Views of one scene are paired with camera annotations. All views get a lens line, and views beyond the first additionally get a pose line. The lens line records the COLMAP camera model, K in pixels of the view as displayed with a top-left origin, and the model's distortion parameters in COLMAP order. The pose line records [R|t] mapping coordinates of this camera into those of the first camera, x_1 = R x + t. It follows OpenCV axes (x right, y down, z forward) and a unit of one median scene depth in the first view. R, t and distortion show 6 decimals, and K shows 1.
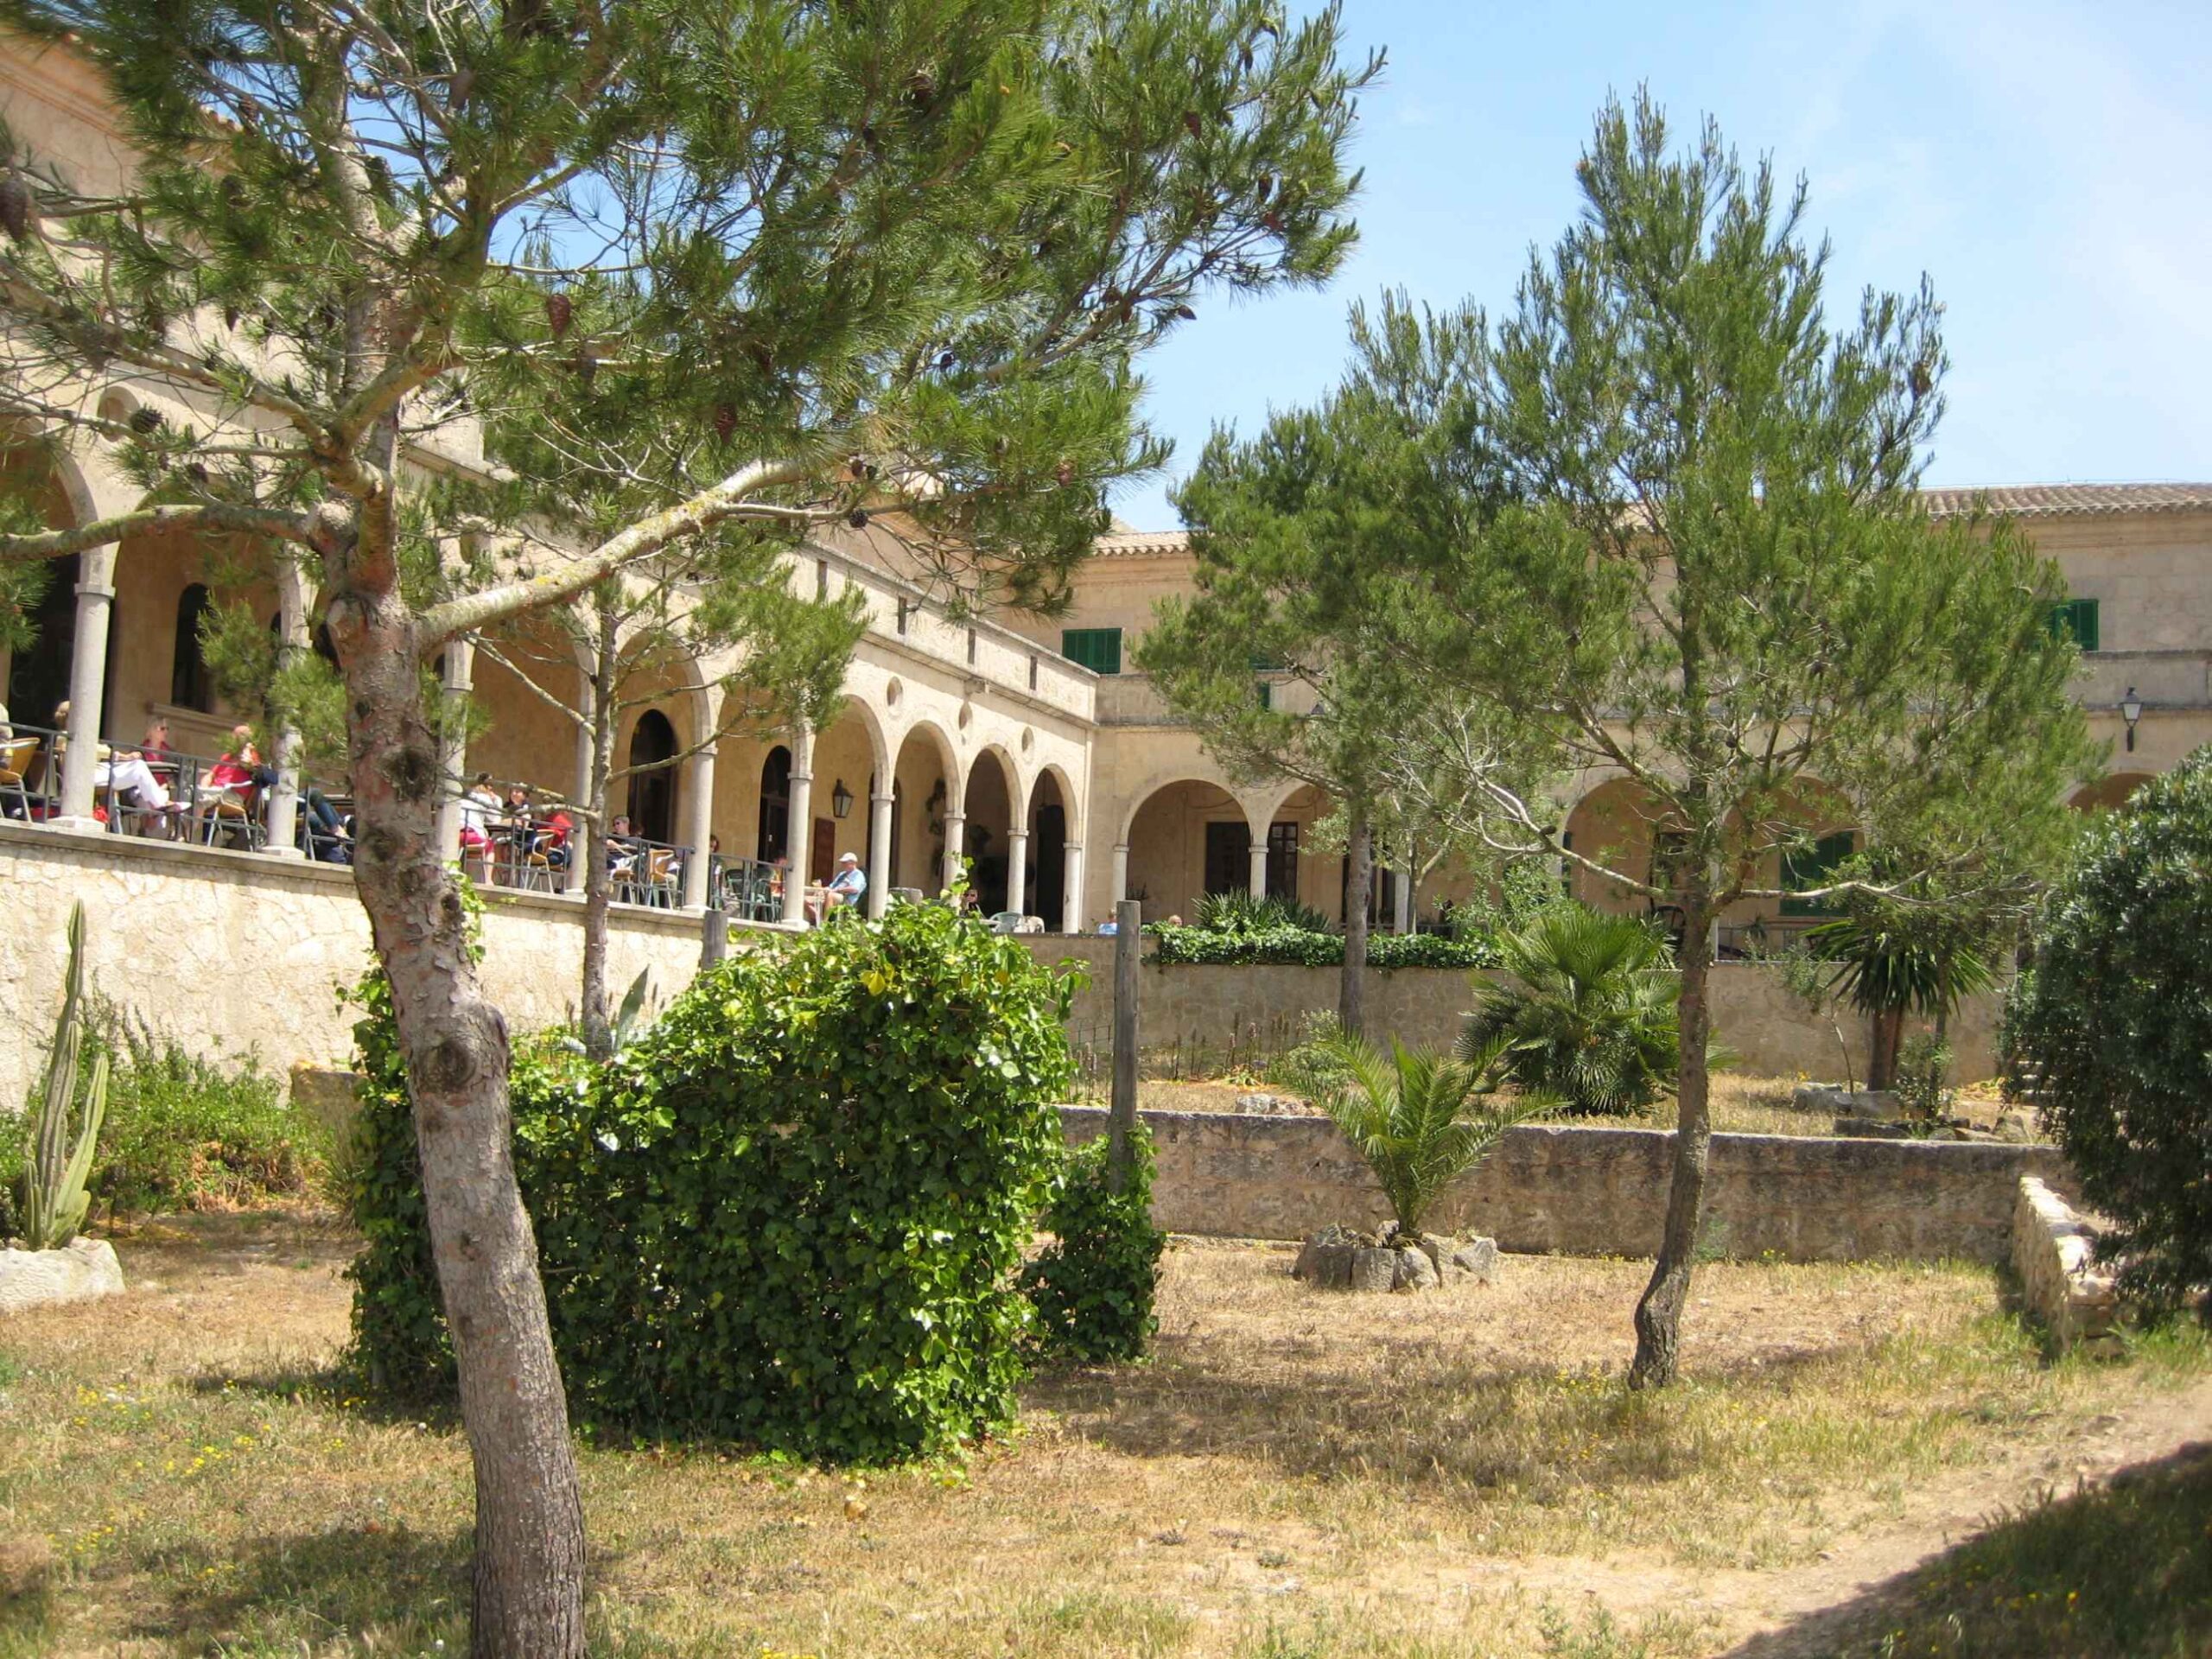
lens RADIAL K [[2378.7, 0, 1024.9], [0, 2378.7, 829.7], [0, 0, 1]] dist [-0.152263, 0.180260]
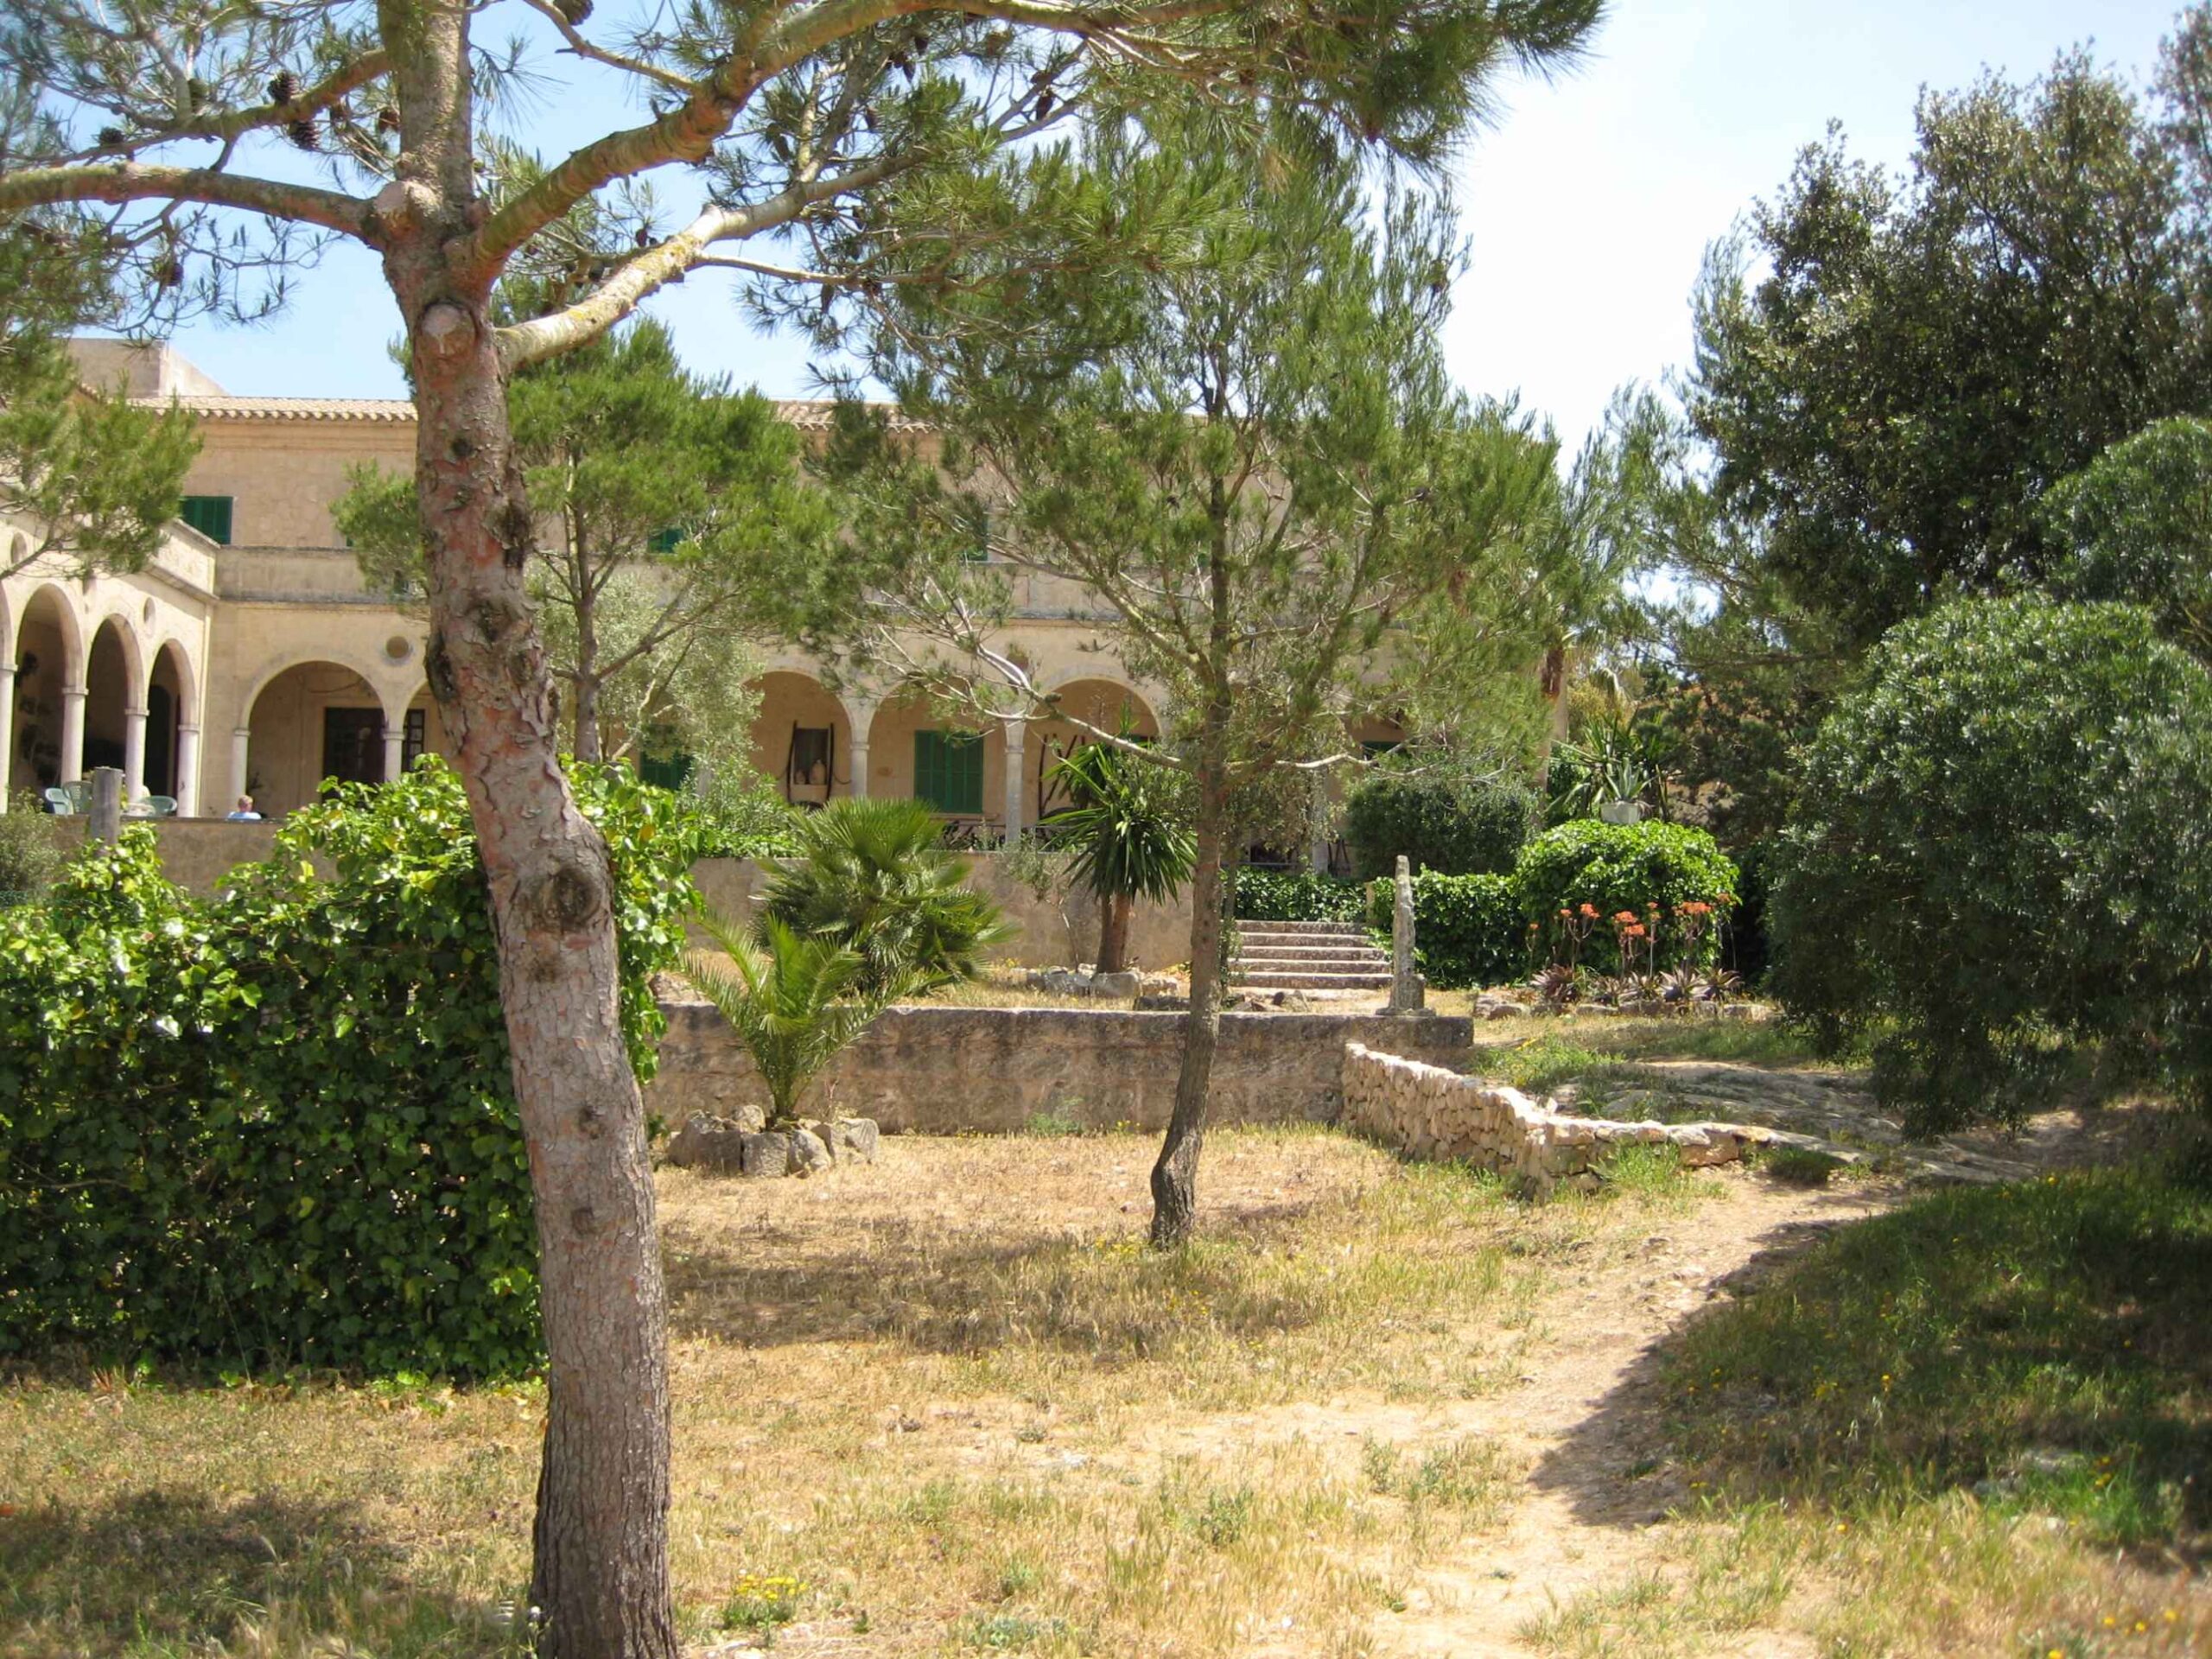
lens RADIAL K [[2378.7, 0, 1024.9], [0, 2378.7, 829.7], [0, 0, 1]] dist [-0.152263, 0.180260]
pose [[0.901178, 0.007983, 0.433375, -0.227549], [-0.024715, 0.999150, 0.032989, 0.023061], [-0.432743, -0.040440, 0.900610, 0.102570]]
